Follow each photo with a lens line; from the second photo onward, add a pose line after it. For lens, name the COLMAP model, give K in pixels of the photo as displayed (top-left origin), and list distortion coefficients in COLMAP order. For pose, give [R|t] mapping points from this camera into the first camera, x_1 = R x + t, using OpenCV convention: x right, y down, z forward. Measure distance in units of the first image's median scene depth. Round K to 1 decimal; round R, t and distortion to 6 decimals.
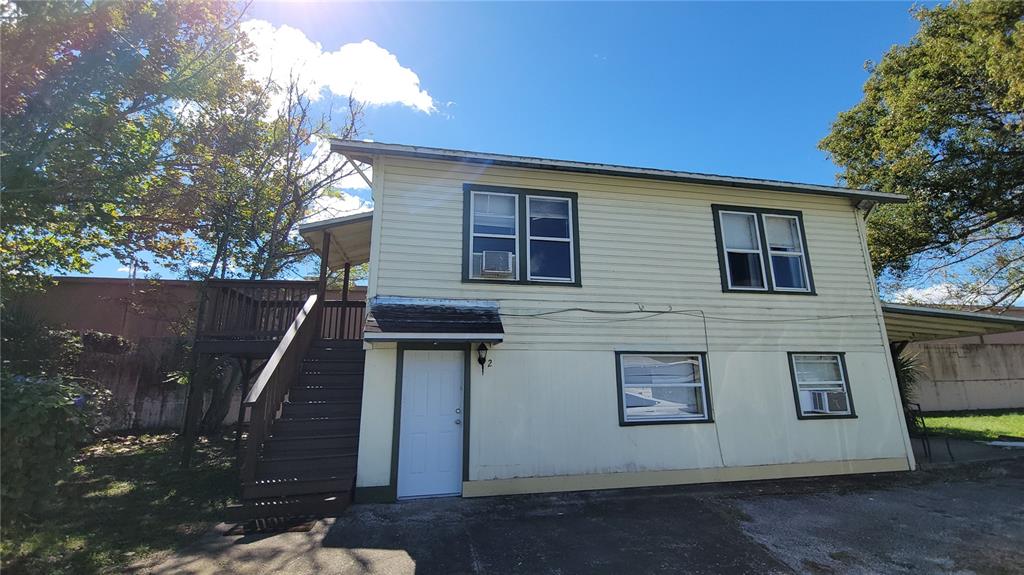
lens RADIAL K [[414.0, 0, 522.0], [0, 414.0, 285.4], [0, 0, 1]] dist [-0.000674, -0.003852]
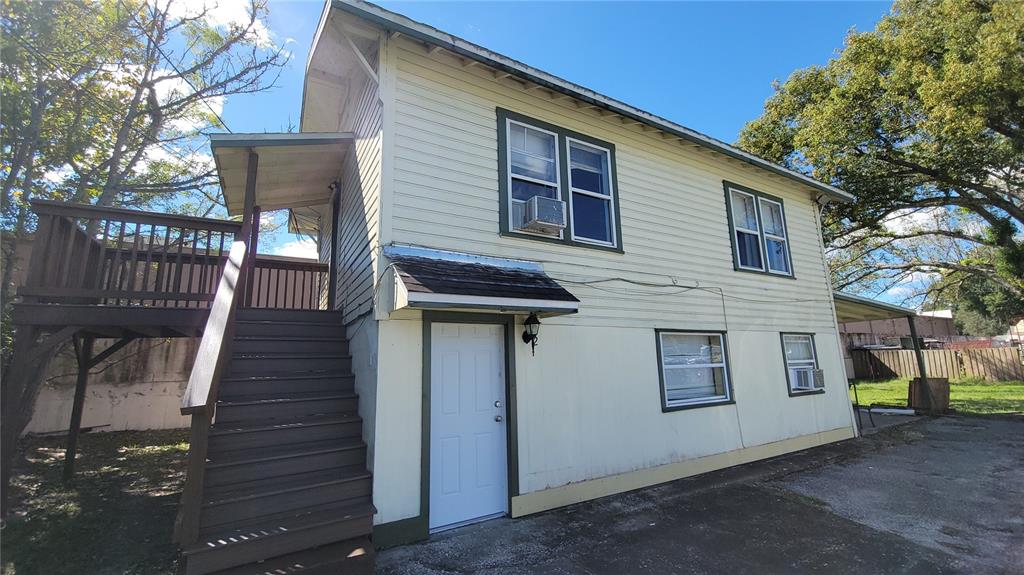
lens RADIAL K [[414.0, 0, 518.6], [0, 414.0, 285.9], [0, 0, 1]] dist [-0.000674, -0.003852]
pose [[0.946005, 0.045500, 0.320943, -0.336137], [-0.057157, 0.998000, 0.026990, 0.060086], [-0.319073, -0.043876, 0.946714, 0.258315]]
